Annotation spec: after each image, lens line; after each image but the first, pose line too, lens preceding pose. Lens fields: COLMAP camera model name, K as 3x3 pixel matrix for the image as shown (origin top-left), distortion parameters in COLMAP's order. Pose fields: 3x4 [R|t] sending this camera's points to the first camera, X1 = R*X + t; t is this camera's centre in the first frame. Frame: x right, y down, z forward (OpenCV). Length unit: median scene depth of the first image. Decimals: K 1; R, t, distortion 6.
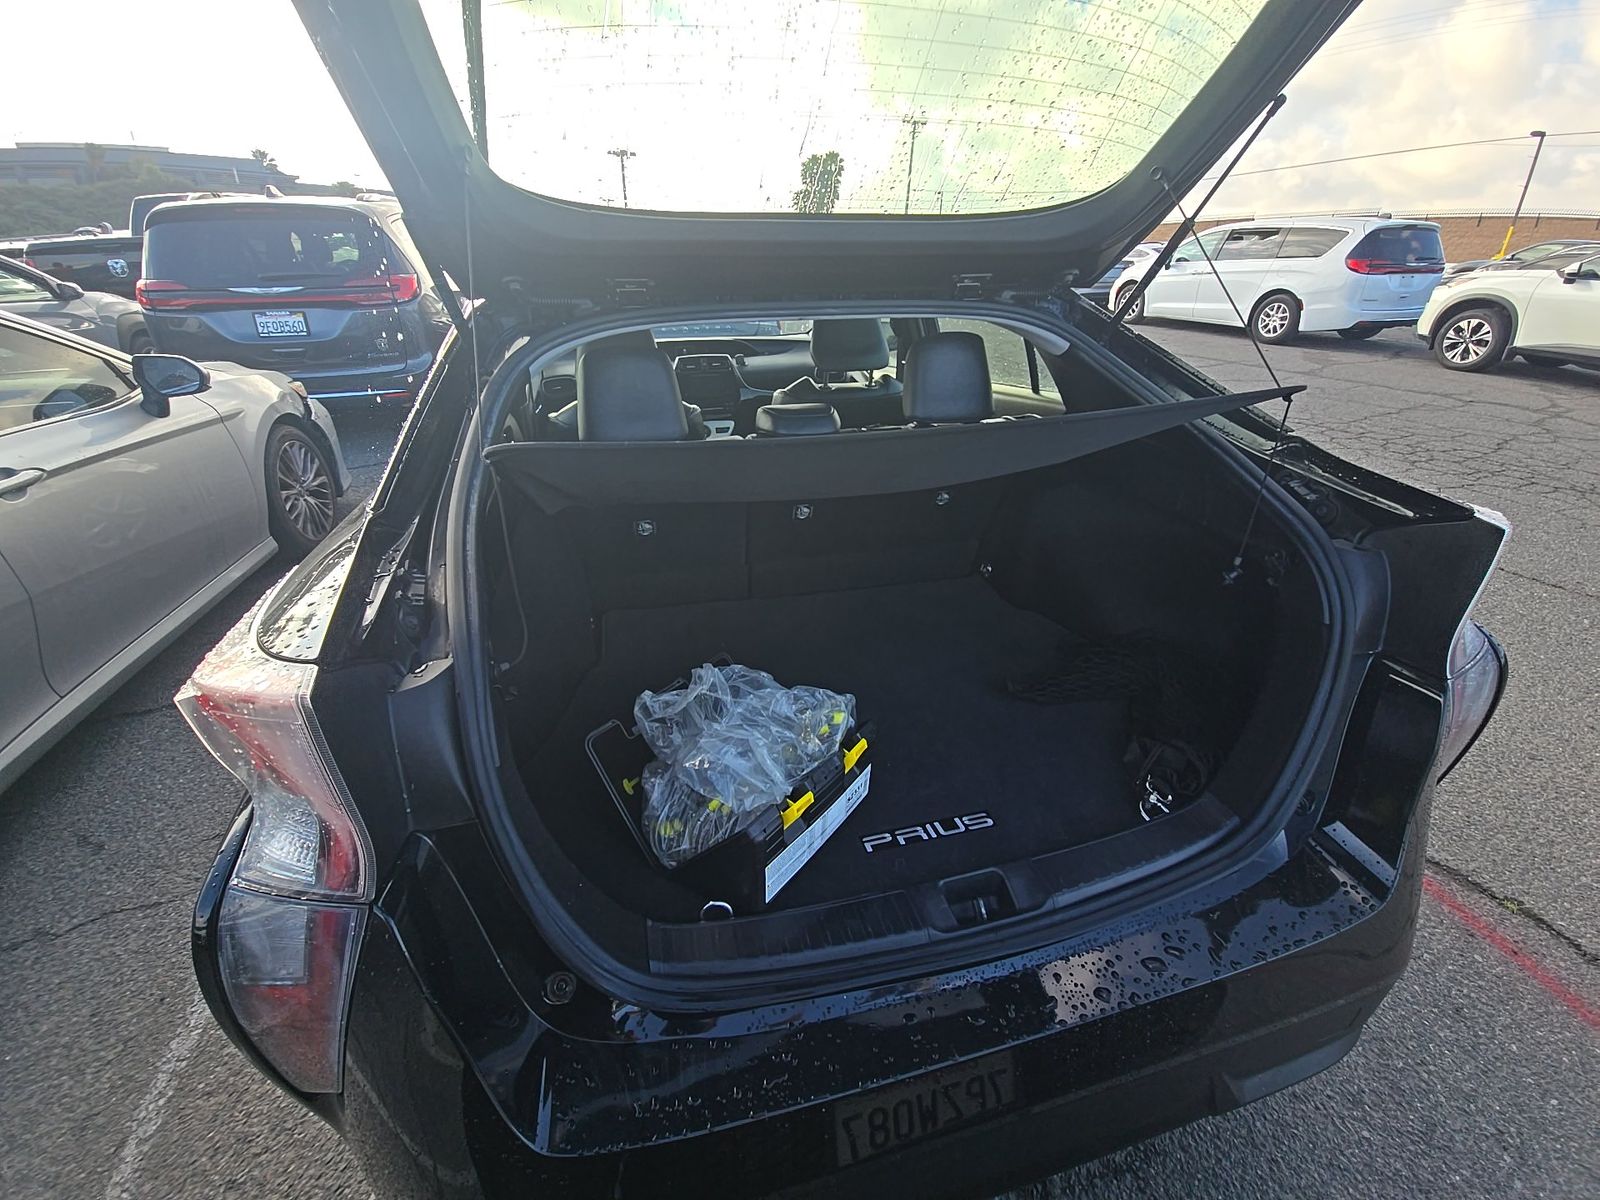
lens RADIAL K [[641.0, 0, 796.8], [0, 641.0, 593.0], [0, 0, 1]] dist [0.004902, -0.007274]
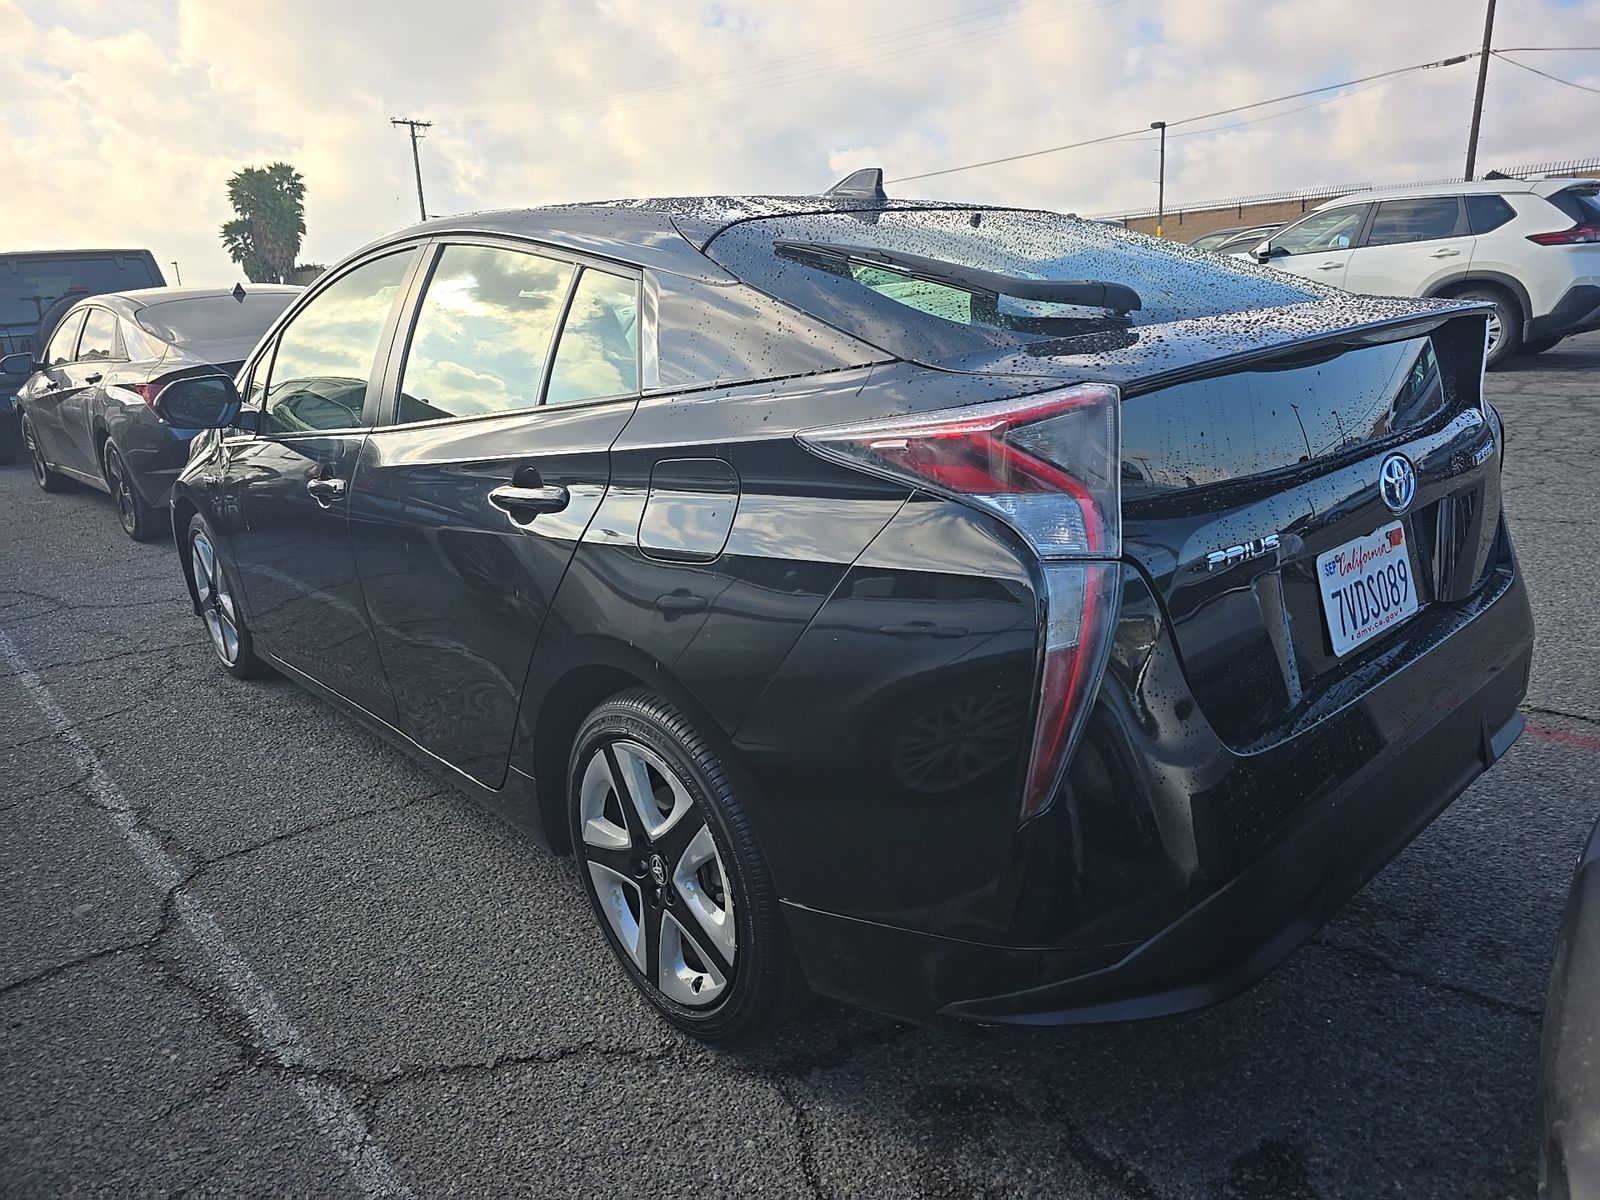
lens RADIAL K [[1086.4, 0, 794.2], [0, 1086.4, 601.1], [0, 0, 1]] dist [0.012184, -0.018382]
pose [[0.884257, -0.180624, 0.430656, -0.342842], [0.270703, 0.949689, -0.157512, 0.103526], [-0.380539, 0.255861, 0.888665, -0.104477]]
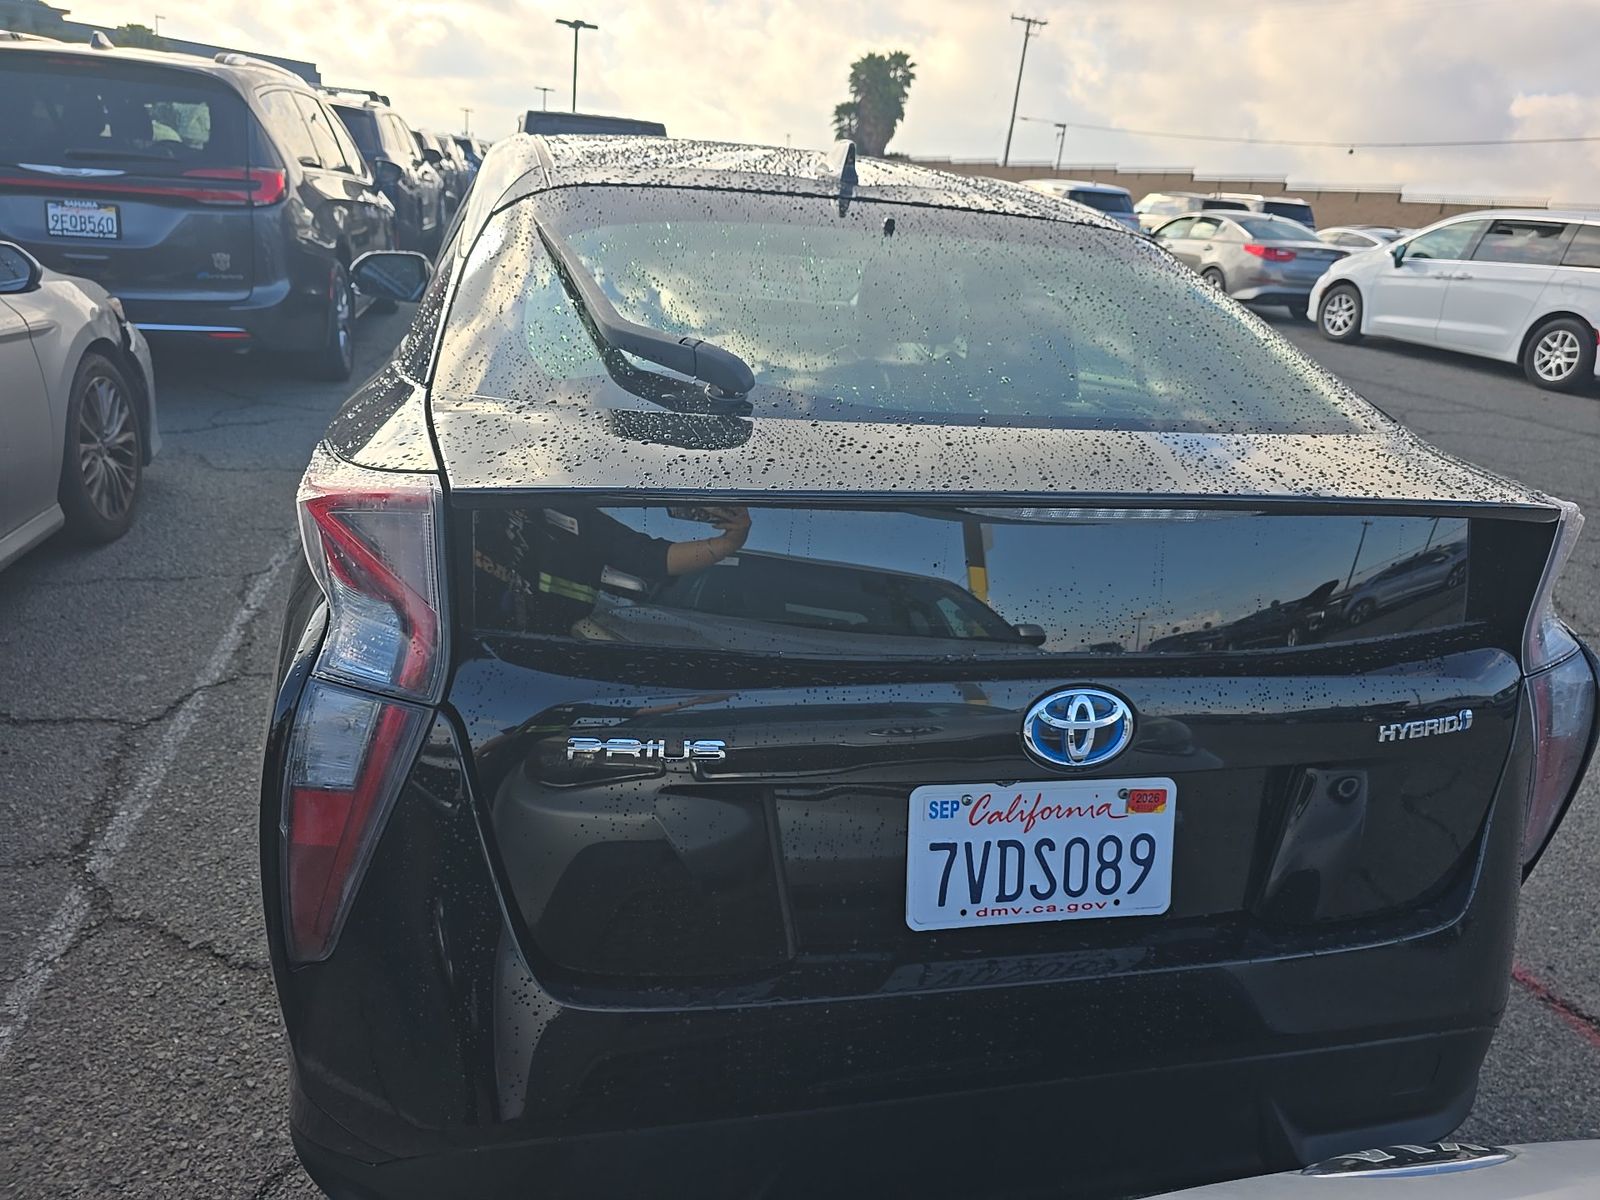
lens RADIAL K [[1086.4, 0, 803.7], [0, 1086.4, 597.2], [0, 0, 1]] dist [0.012184, -0.018382]
pose [[0.996137, 0.087420, 0.008257, -0.010424], [-0.085581, 0.987609, -0.131548, 0.064980], [-0.019654, 0.130333, 0.991275, -0.114202]]
